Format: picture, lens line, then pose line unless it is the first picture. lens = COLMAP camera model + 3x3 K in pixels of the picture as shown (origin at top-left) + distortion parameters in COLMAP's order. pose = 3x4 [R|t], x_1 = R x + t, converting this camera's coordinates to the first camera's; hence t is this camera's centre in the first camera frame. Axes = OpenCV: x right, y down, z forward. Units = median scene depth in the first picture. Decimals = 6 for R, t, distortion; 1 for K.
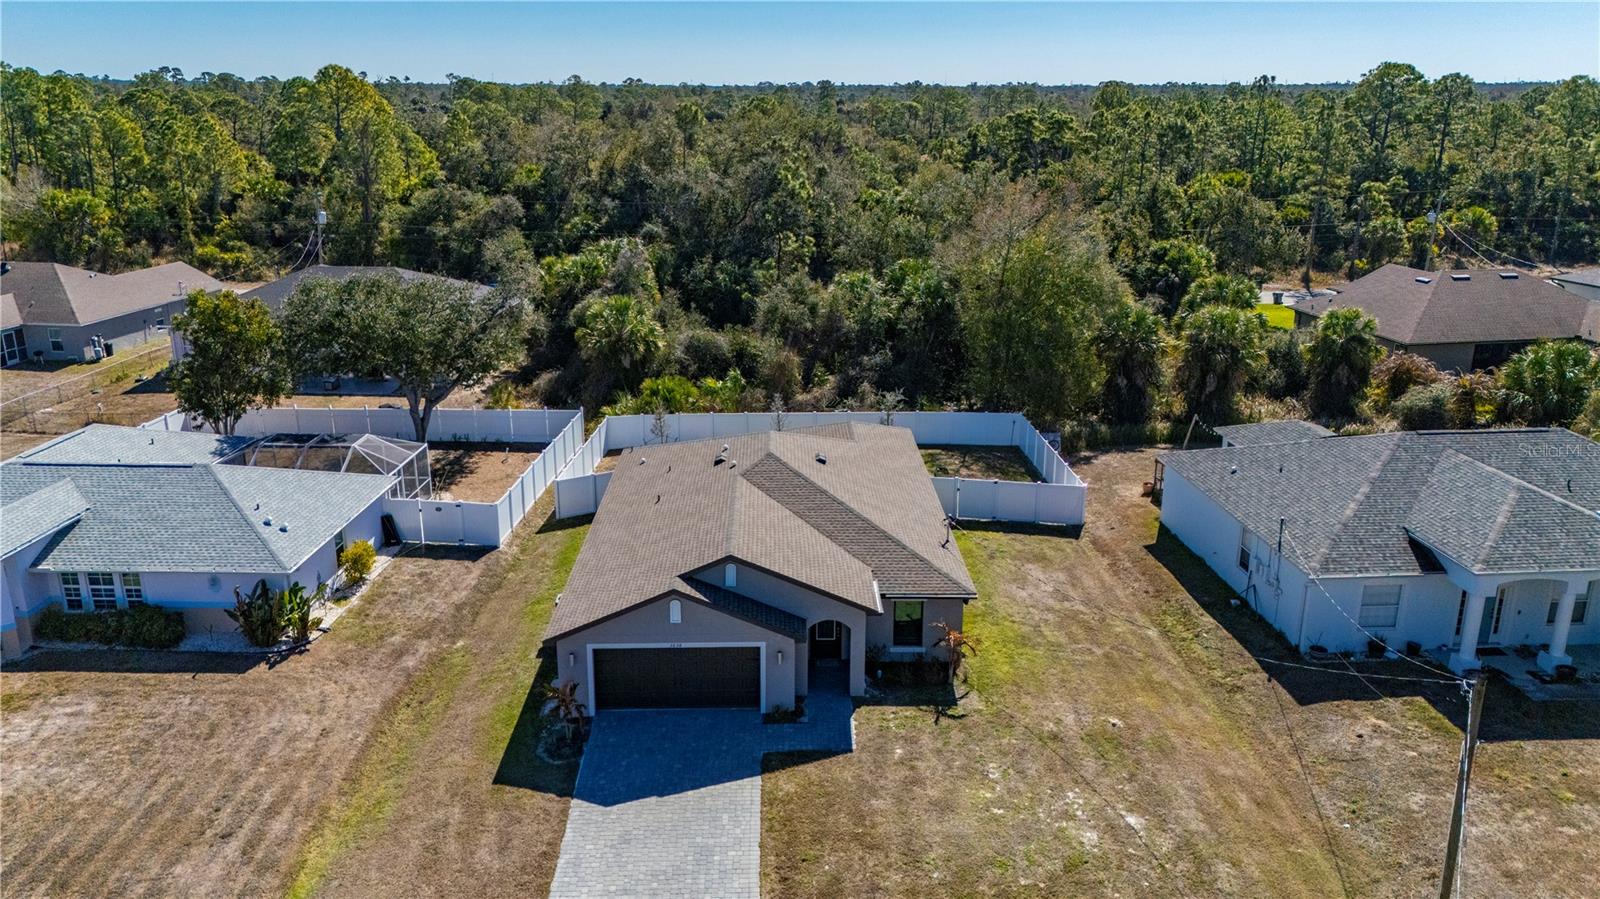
lens RADIAL K [[1184.5, 0, 800.0], [0, 1184.5, 449.5], [0, 0, 1]] dist [0.048205, -0.004804]
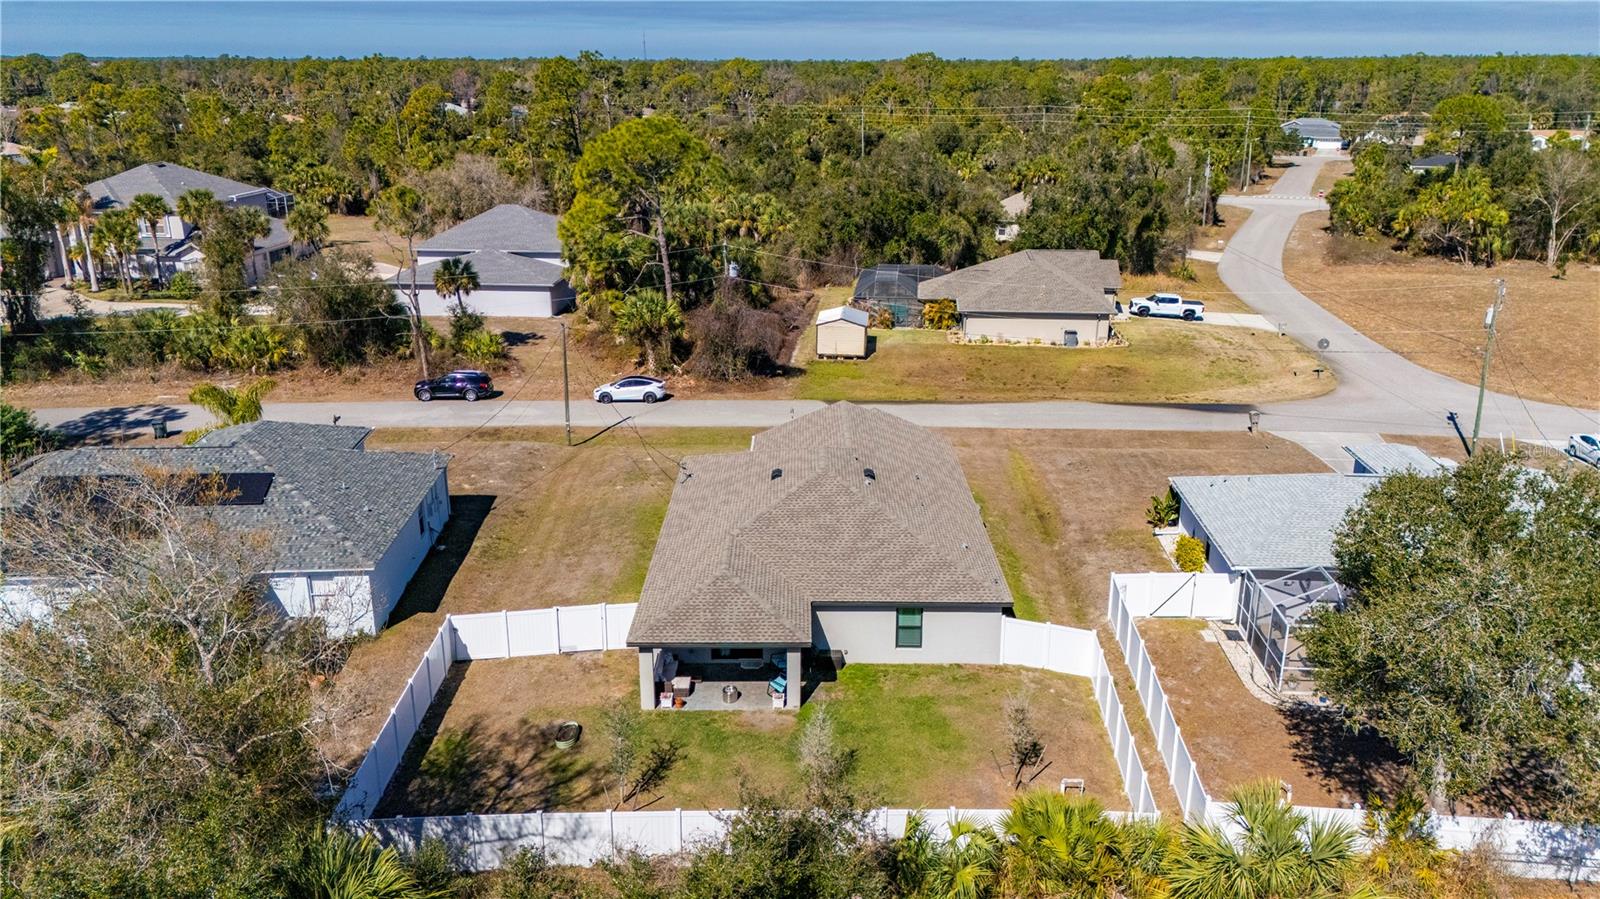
lens RADIAL K [[1170.9, 0, 797.8], [0, 1170.9, 447.2], [0, 0, 1]] dist [0.084756, -0.085395]
pose [[-0.999637, -0.010498, 0.024811, -0.027291], [0.005576, 0.820380, 0.571791, -0.609166], [-0.026357, 0.571722, -0.820024, 1.811922]]
